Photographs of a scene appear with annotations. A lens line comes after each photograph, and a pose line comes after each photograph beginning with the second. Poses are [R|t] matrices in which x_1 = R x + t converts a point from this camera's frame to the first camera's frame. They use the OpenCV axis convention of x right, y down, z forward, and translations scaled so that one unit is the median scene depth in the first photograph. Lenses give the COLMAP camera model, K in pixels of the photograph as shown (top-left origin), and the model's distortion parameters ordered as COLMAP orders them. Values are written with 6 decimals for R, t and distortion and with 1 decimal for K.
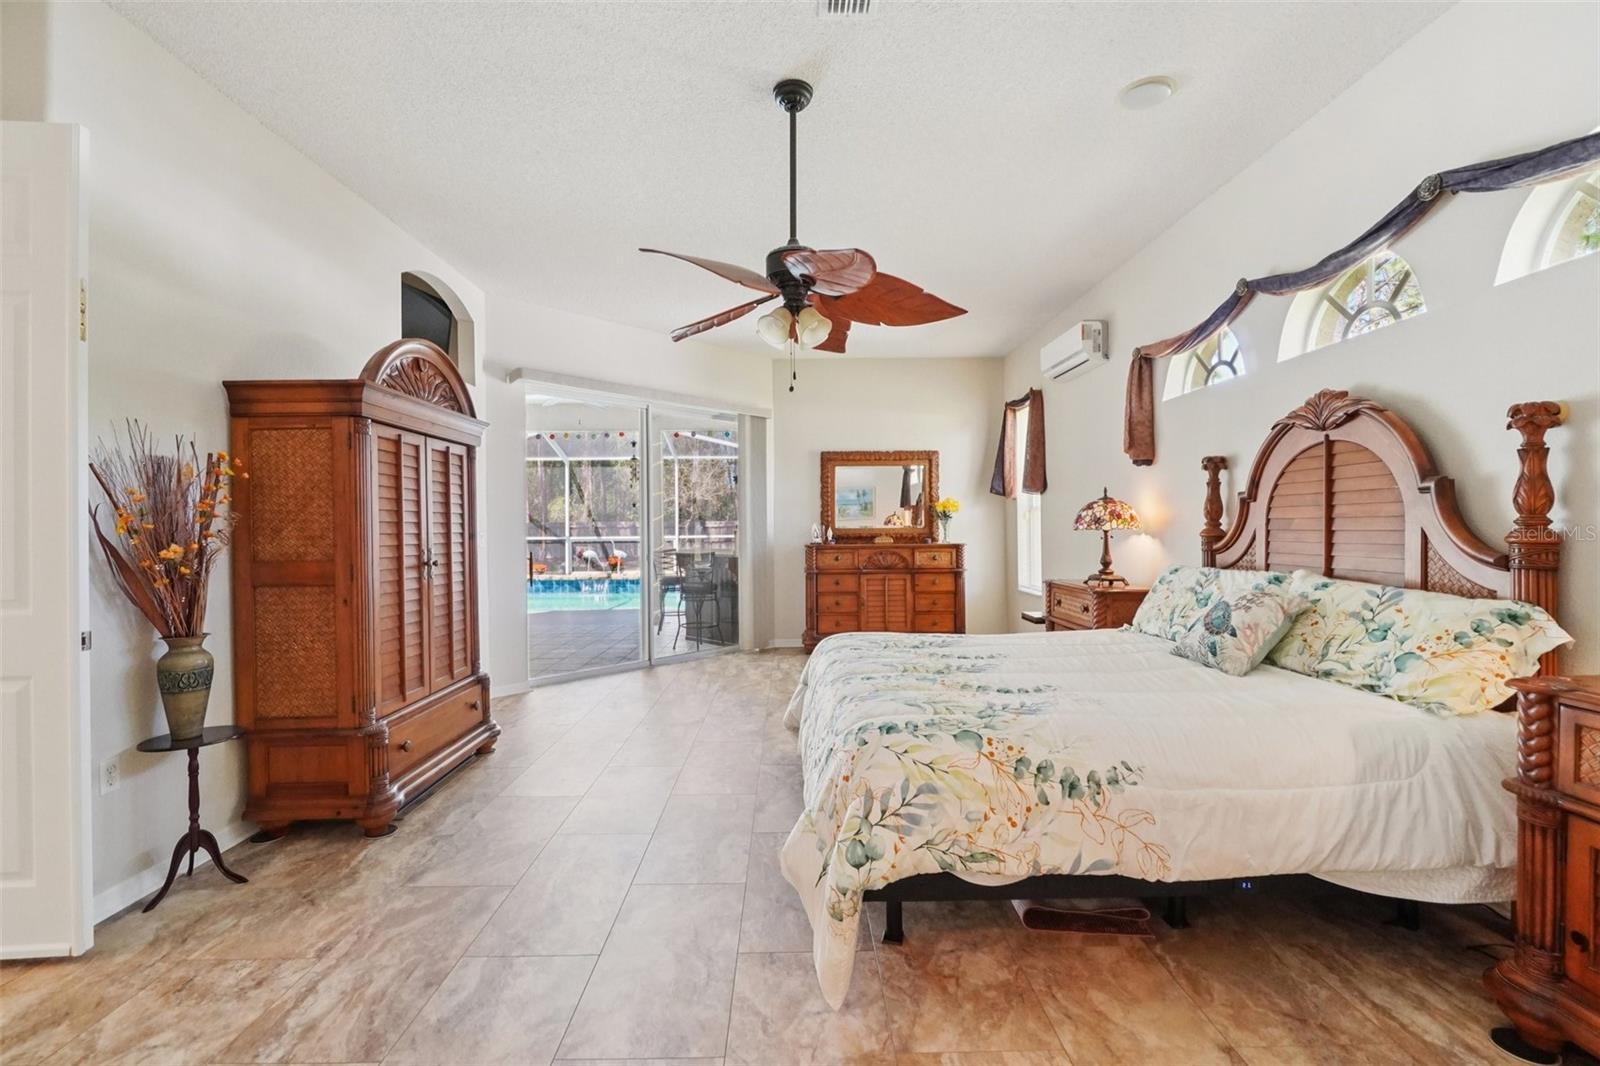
lens RADIAL K [[695.4, 0, 814.8], [0, 695.4, 528.6], [0, 0, 1]] dist [-0.000022, -0.002114]
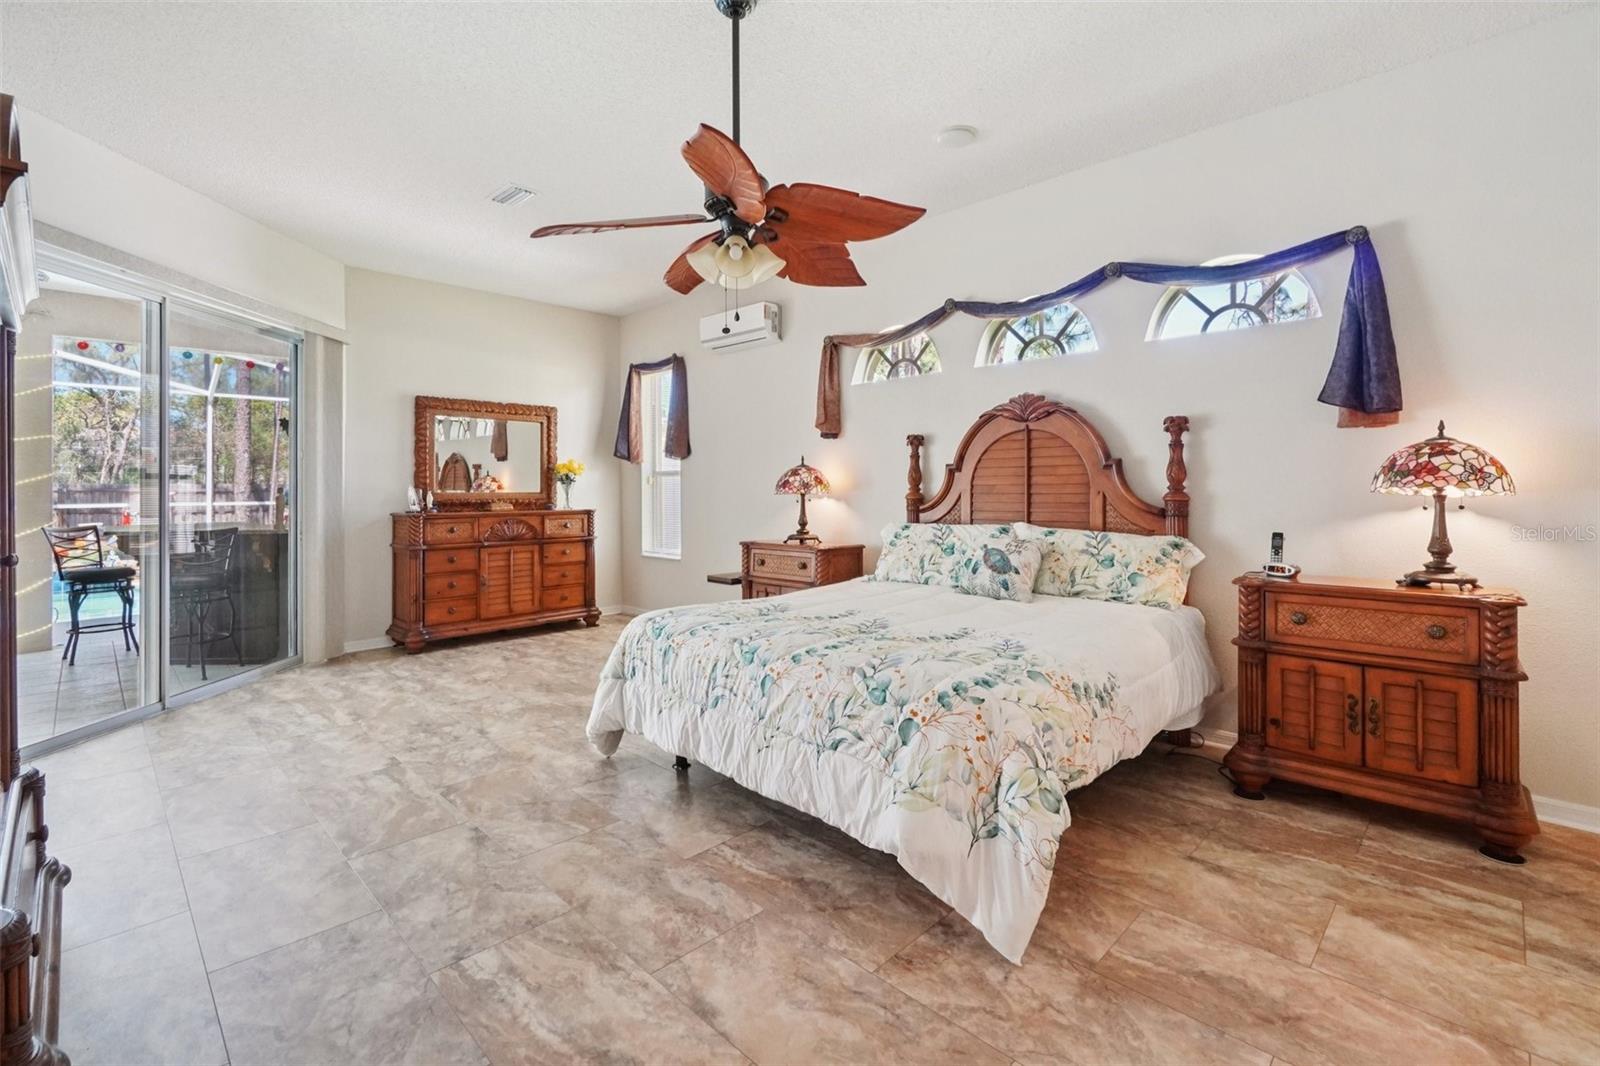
lens RADIAL K [[695.4, 0, 825.5], [0, 695.4, 489.7], [0, 0, 1]] dist [-0.000022, -0.002114]
pose [[0.719662, 0.004008, 0.694313, -0.391506], [0.000827, 0.999978, -0.006629, 0.002829], [-0.694324, 0.005345, 0.719642, 0.207665]]
